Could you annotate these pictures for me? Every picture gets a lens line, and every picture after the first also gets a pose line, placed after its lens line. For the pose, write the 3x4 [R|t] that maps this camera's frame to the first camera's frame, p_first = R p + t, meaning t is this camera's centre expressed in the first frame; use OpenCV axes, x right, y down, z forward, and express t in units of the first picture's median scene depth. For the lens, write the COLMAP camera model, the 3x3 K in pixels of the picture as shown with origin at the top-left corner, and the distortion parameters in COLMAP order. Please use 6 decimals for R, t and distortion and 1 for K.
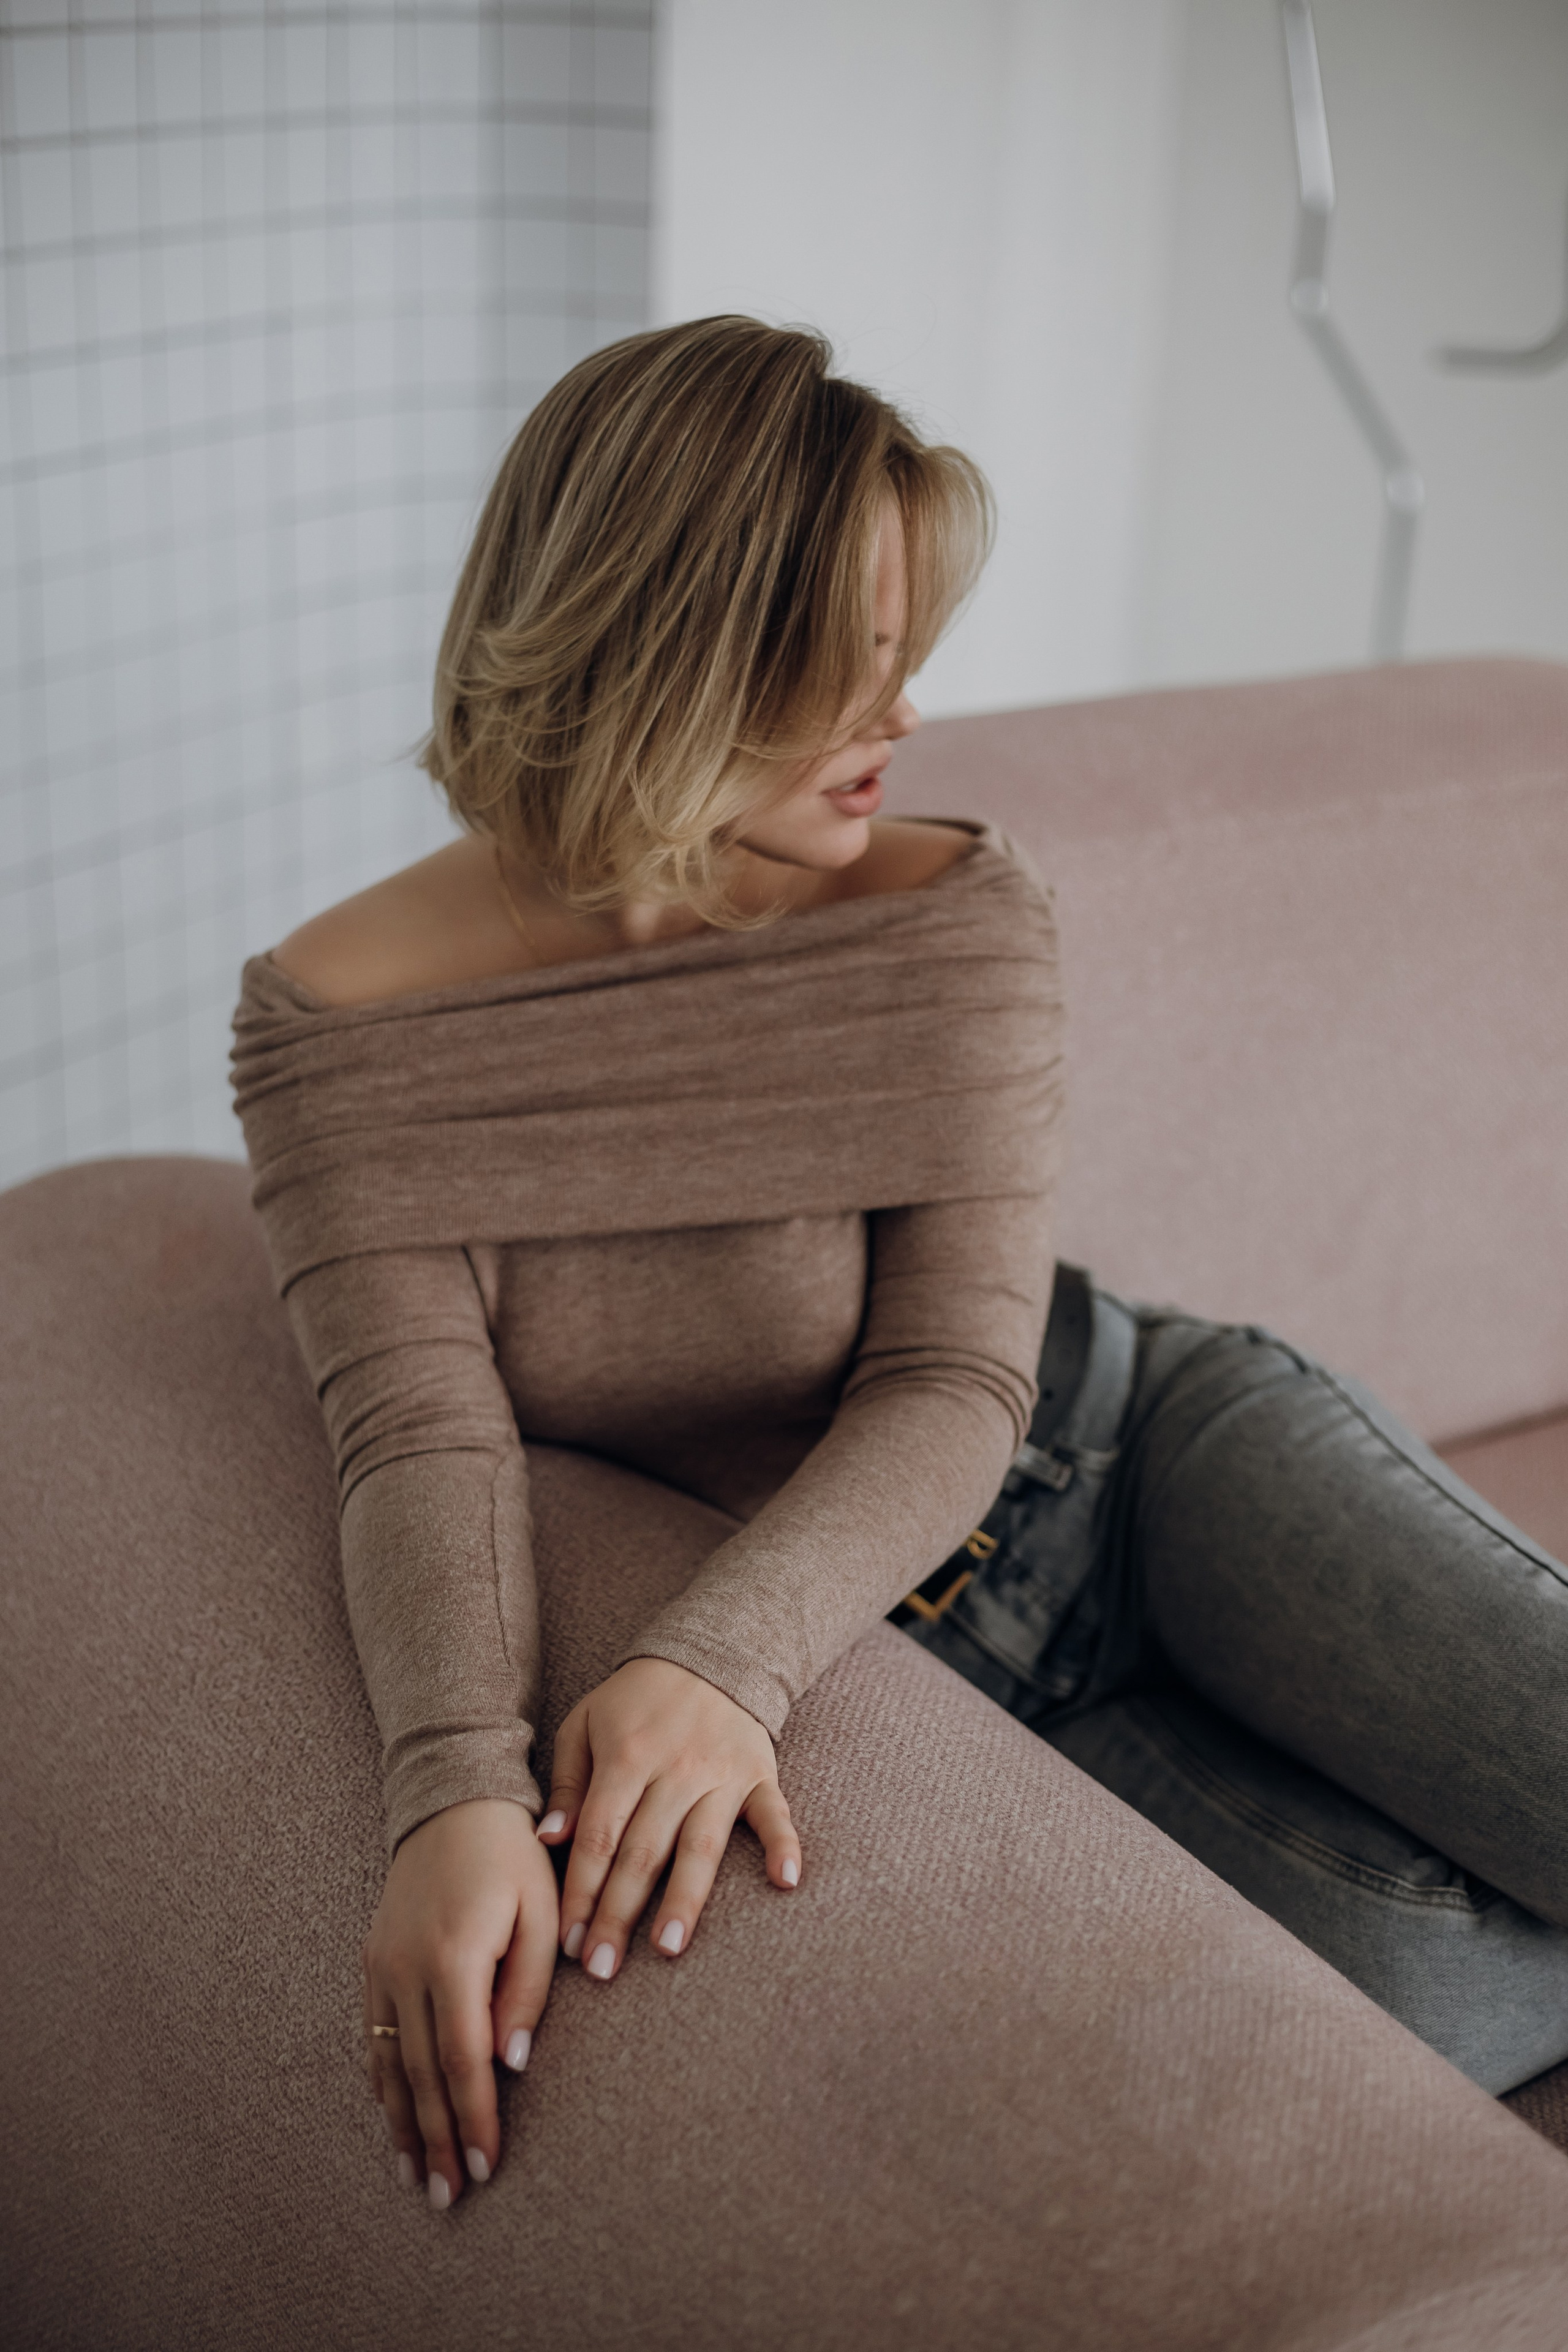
lens RADIAL K [[3330.5, 0, 791.9], [0, 3330.5, 1182.1], [0, 0, 1]] dist [-0.010071, 0.000000]
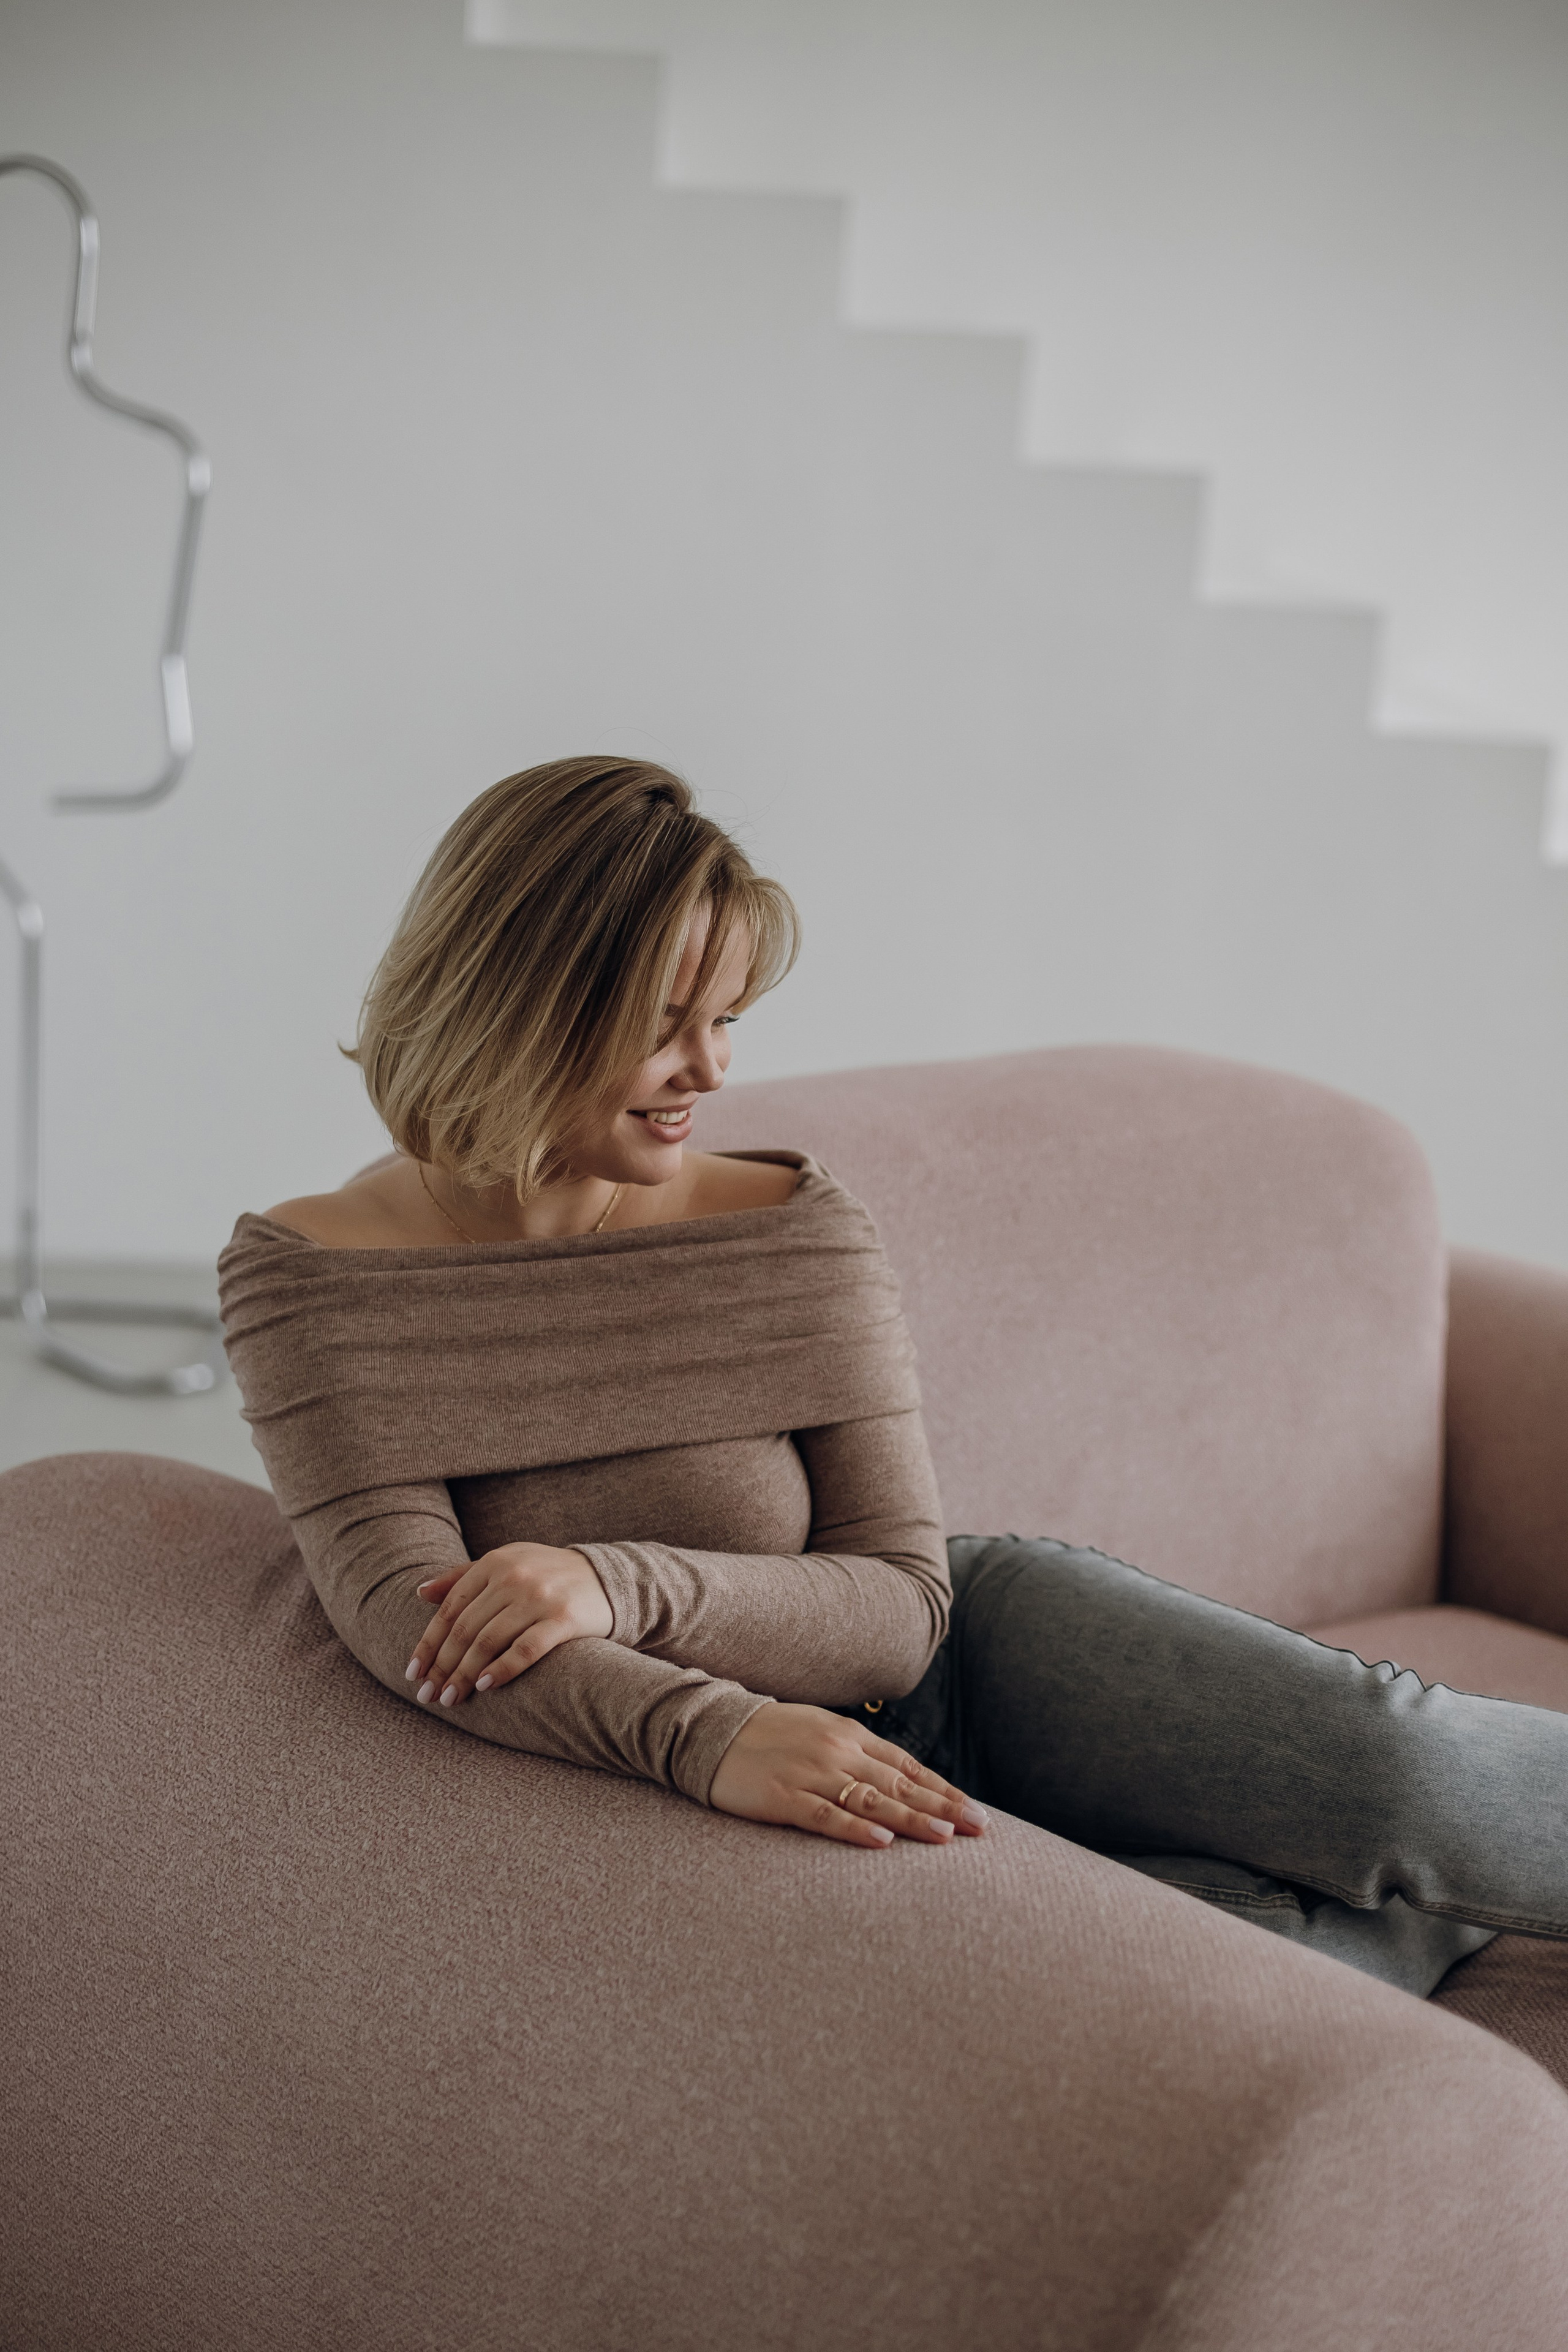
lens RADIAL K [[3330.5, 0, 777.4], [0, 3330.5, 1172.2], [0, 0, 1]] dist [-0.010071, 0.000000]
pose [[0.984009, -0.016924, 0.177313, -0.246076], [0.046446, 0.985417, -0.163697, 0.145790], [-0.171957, 0.169315, 0.970445, -0.306021]]
